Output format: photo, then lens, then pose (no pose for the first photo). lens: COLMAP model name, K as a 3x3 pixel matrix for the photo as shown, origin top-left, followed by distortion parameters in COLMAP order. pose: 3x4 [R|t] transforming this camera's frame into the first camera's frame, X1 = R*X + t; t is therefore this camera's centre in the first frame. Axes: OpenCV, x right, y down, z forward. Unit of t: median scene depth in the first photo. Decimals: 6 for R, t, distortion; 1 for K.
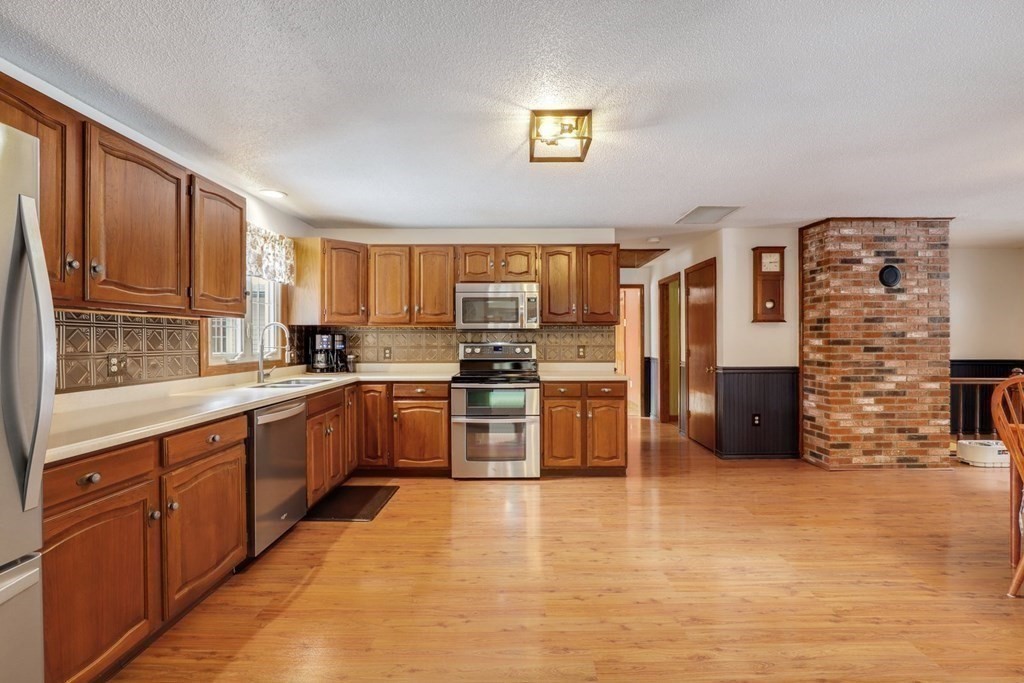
lens RADIAL K [[470.3, 0, 519.3], [0, 470.3, 340.6], [0, 0, 1]] dist [-0.020100, 0.007060]
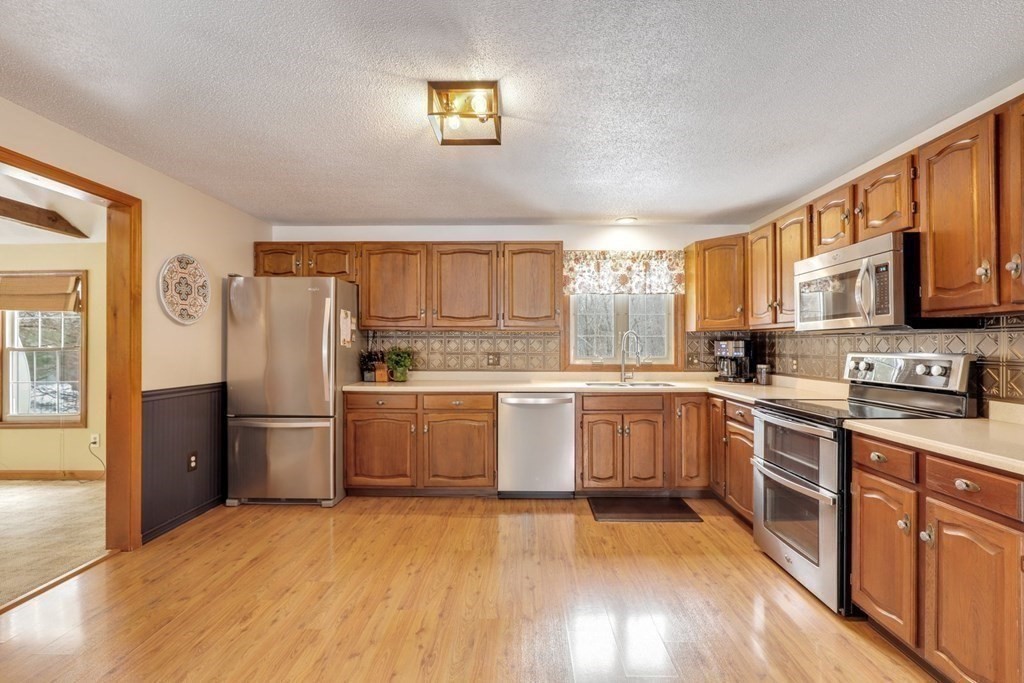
lens RADIAL K [[470.3, 0, 519.3], [0, 470.3, 340.6], [0, 0, 1]] dist [-0.020100, 0.007060]
pose [[-0.019181, -0.007121, -0.999791, 0.532969], [-0.005445, 0.999961, -0.007018, -0.004137], [0.999801, 0.005310, -0.019219, 0.621109]]
